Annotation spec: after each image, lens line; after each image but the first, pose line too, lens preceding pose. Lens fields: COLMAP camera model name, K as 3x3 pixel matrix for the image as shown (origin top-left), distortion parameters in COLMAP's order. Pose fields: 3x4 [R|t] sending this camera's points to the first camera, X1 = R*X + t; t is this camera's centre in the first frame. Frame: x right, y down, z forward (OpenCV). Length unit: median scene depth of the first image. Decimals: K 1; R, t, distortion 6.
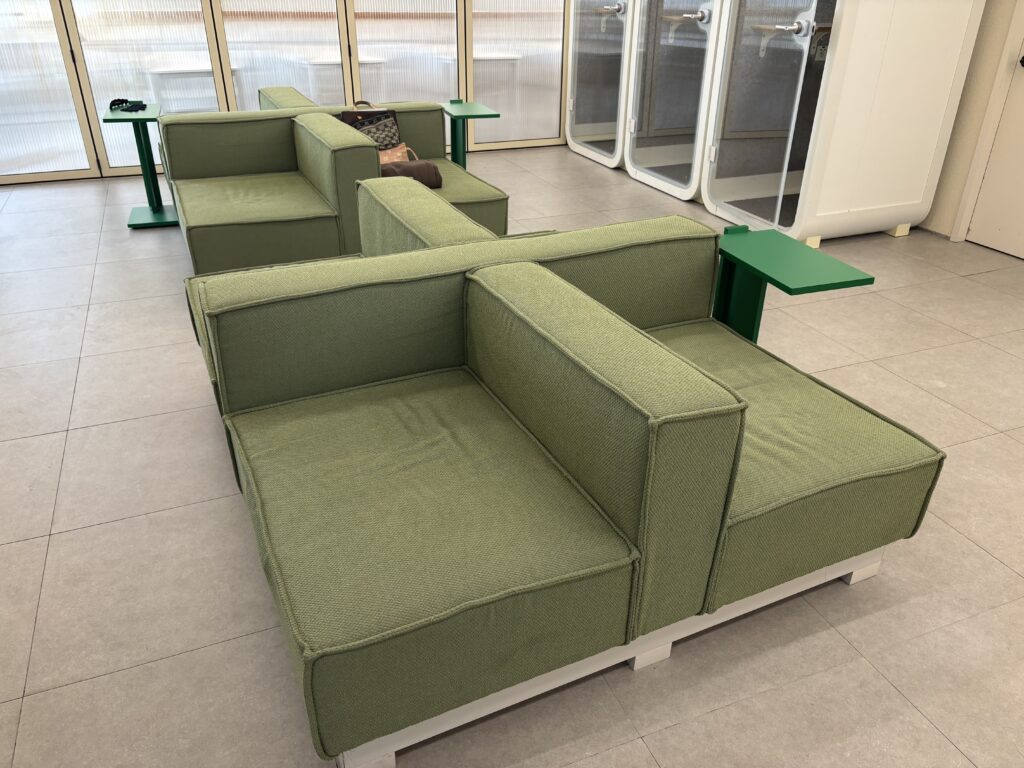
lens RADIAL K [[775.6, 0, 521.4], [0, 775.6, 389.0], [0, 0, 1]] dist [0.046909, -0.034969]
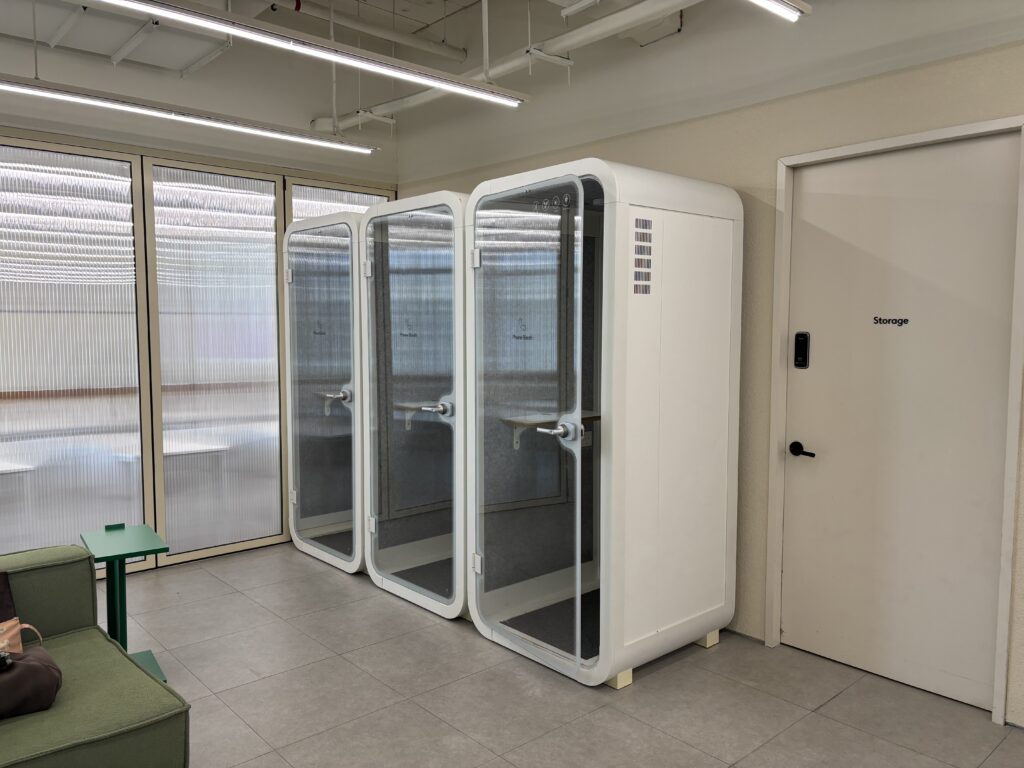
lens RADIAL K [[775.6, 0, 511.2], [0, 775.6, 379.8], [0, 0, 1]] dist [0.046909, -0.034969]
pose [[0.946810, -0.032585, 0.320139, 0.024607], [0.160791, 0.909668, -0.382949, -0.144112], [-0.278742, 0.414055, 0.866522, 0.195277]]
